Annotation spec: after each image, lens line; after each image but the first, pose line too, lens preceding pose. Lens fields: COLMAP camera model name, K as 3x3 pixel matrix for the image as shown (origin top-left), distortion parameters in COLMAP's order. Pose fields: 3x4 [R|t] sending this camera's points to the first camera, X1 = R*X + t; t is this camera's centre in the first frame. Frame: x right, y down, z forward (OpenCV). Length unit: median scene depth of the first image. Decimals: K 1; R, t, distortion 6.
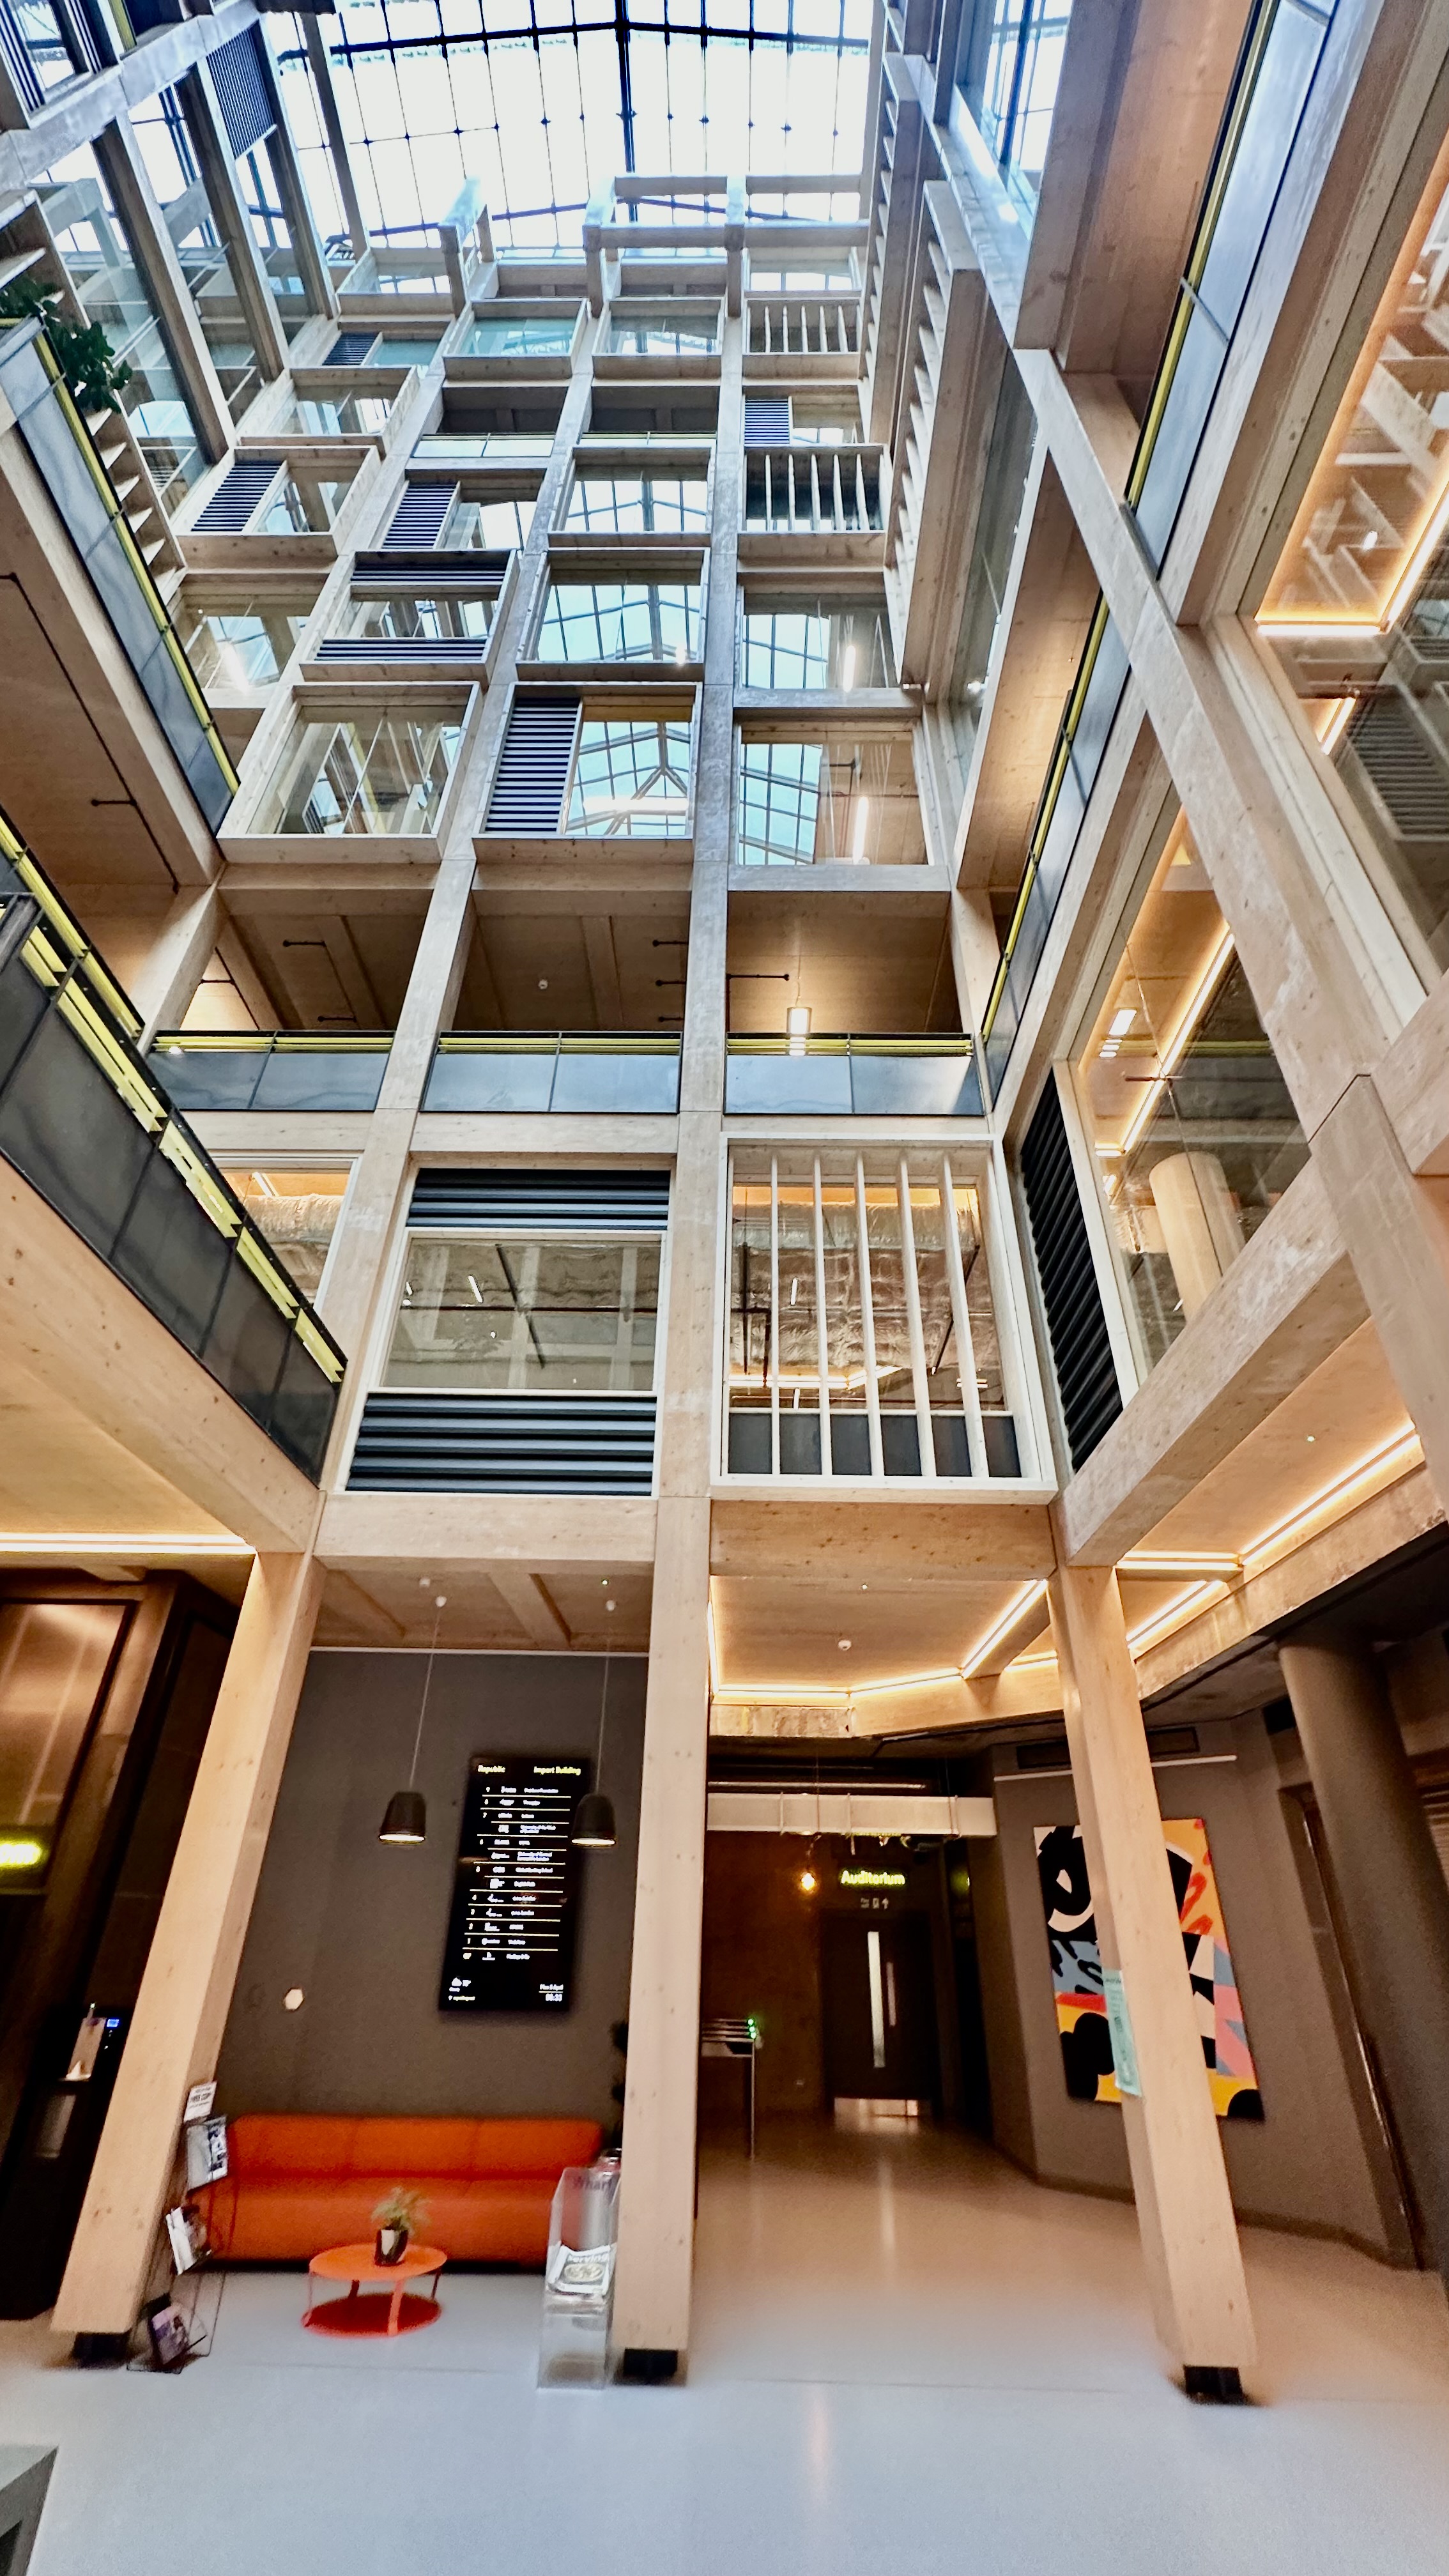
lens RADIAL K [[1037.2, 0, 715.1], [0, 1037.2, 1267.2], [0, 0, 1]] dist [-0.003455, 0.000767]
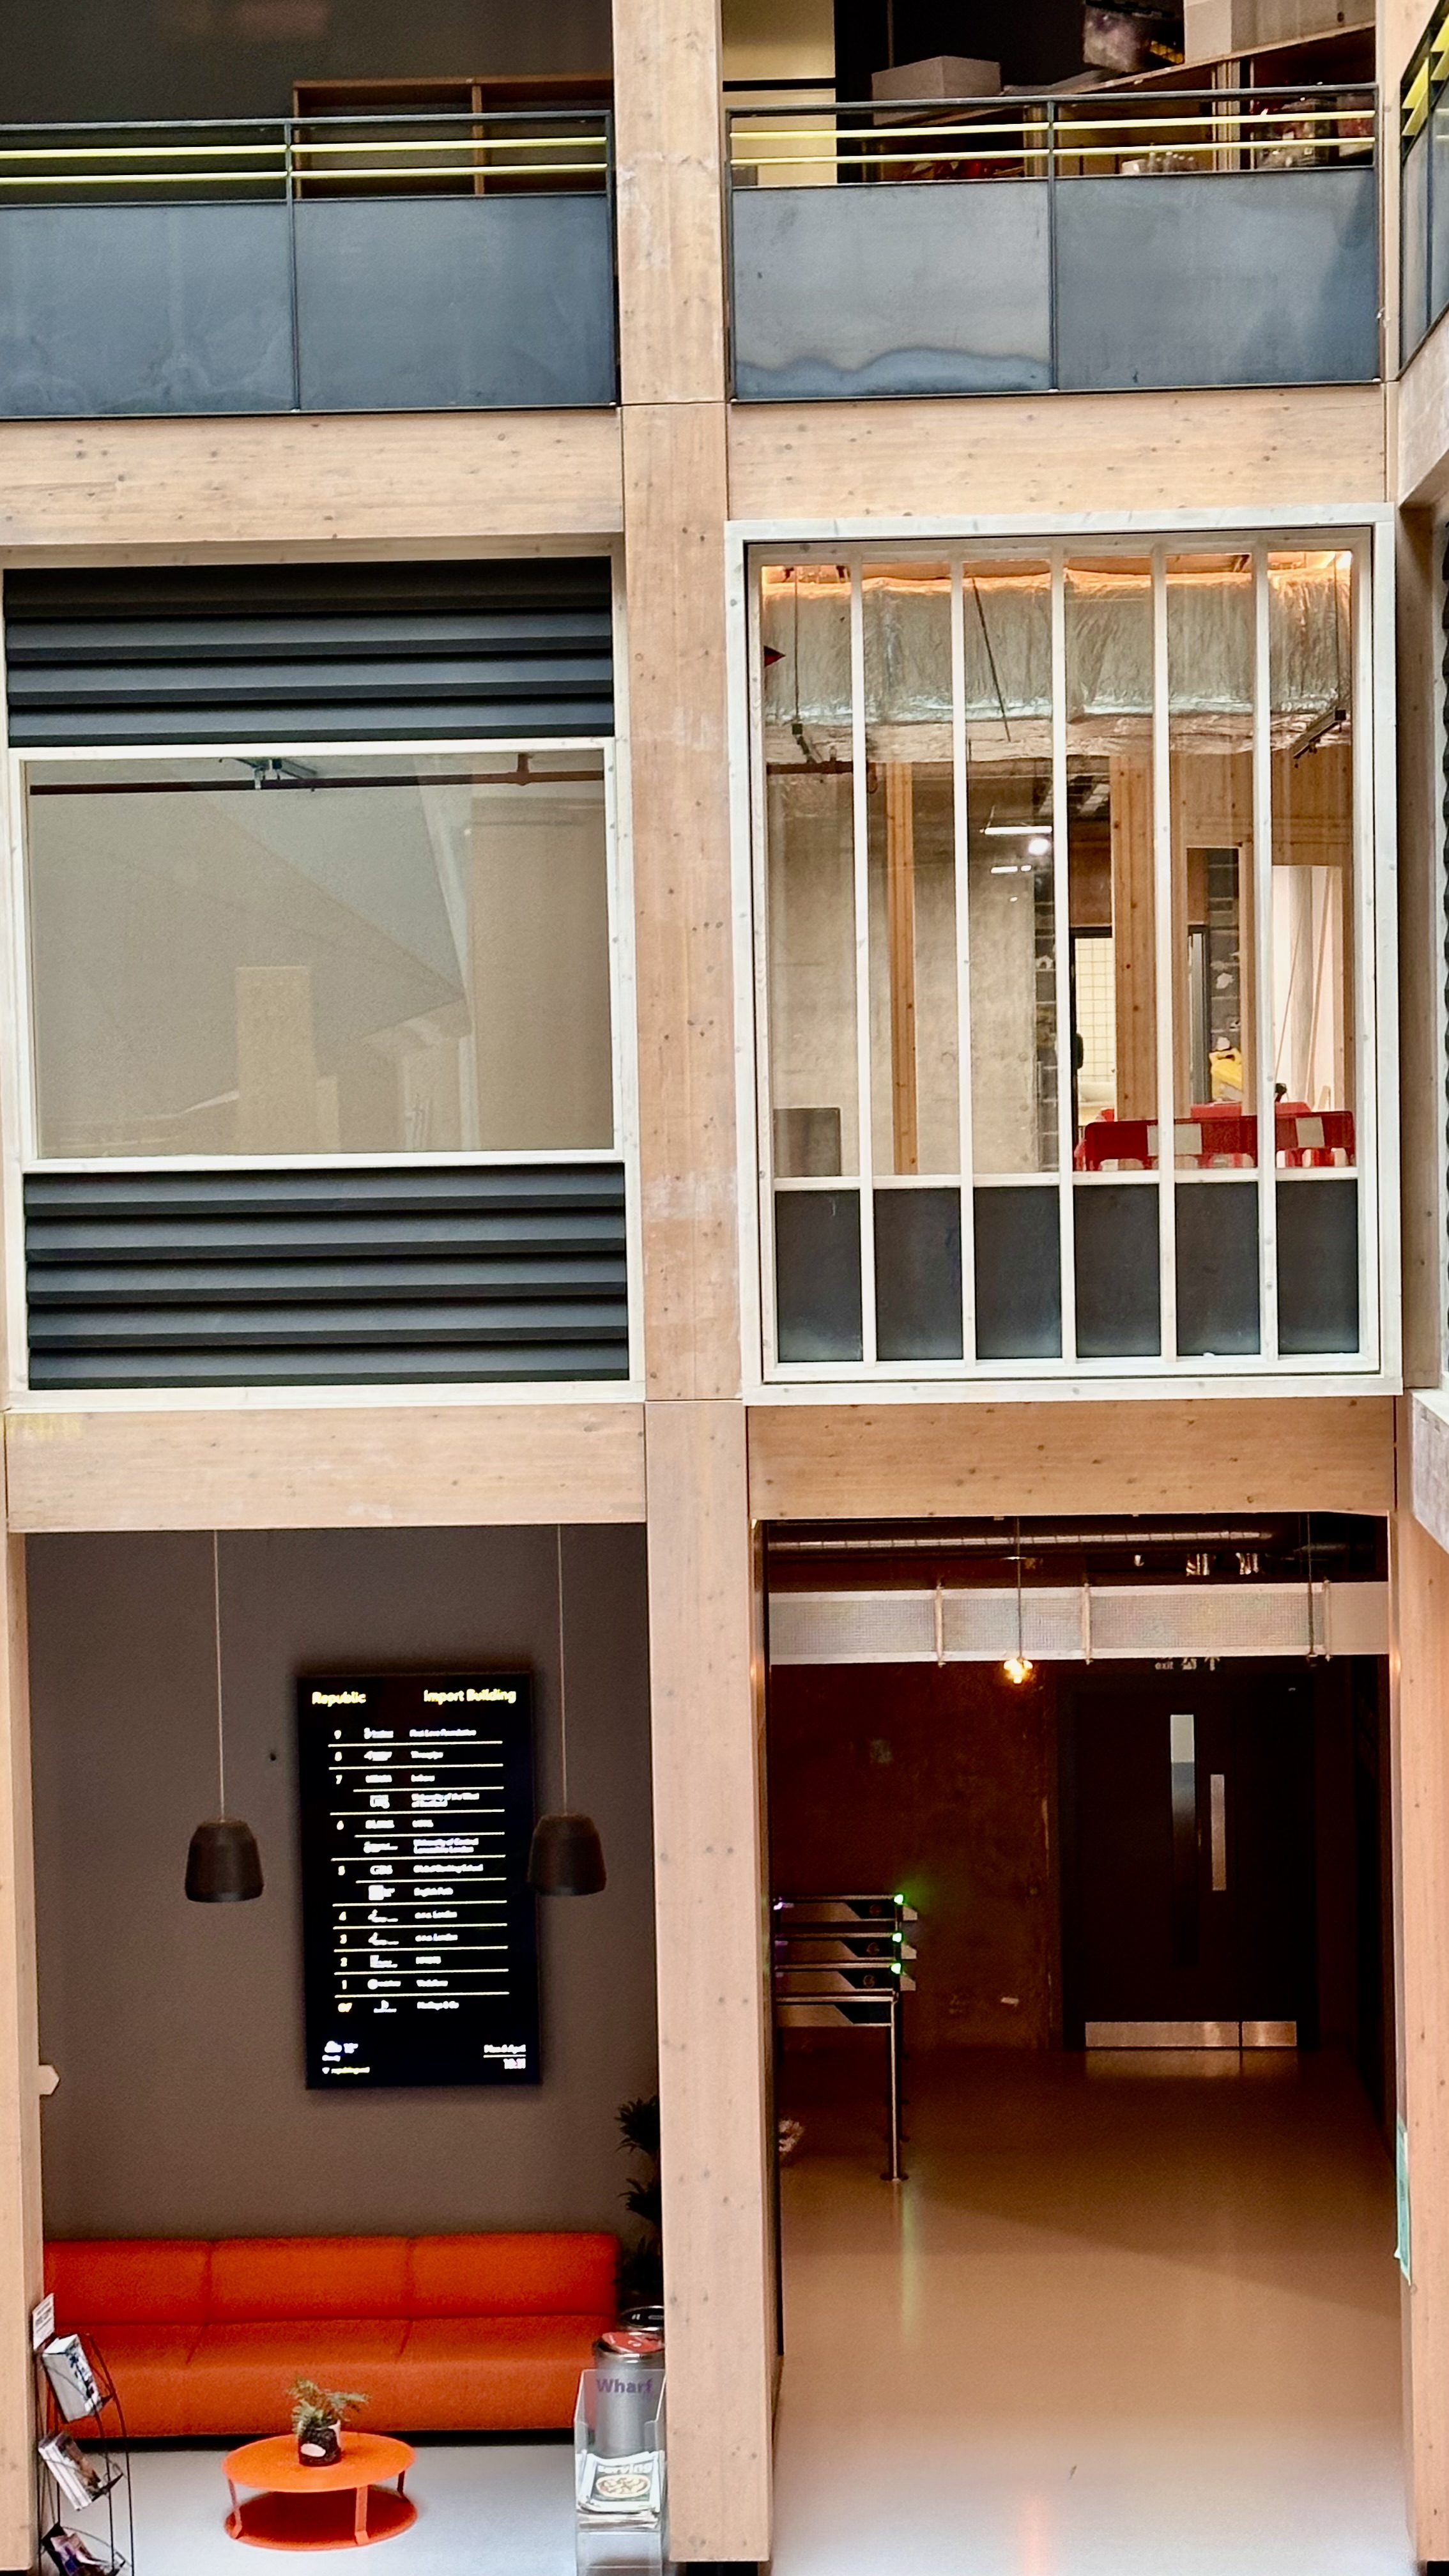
lens RADIAL K [[4817.0, 0, 732.7], [0, 4817.0, 1295.0], [0, 0, 1]] dist [0.100657, 0.000000]
pose [[0.998579, -0.042254, -0.032485, 0.062905], [0.053286, 0.804040, 0.592182, -1.116954], [0.001098, -0.593072, 0.805149, -0.816762]]
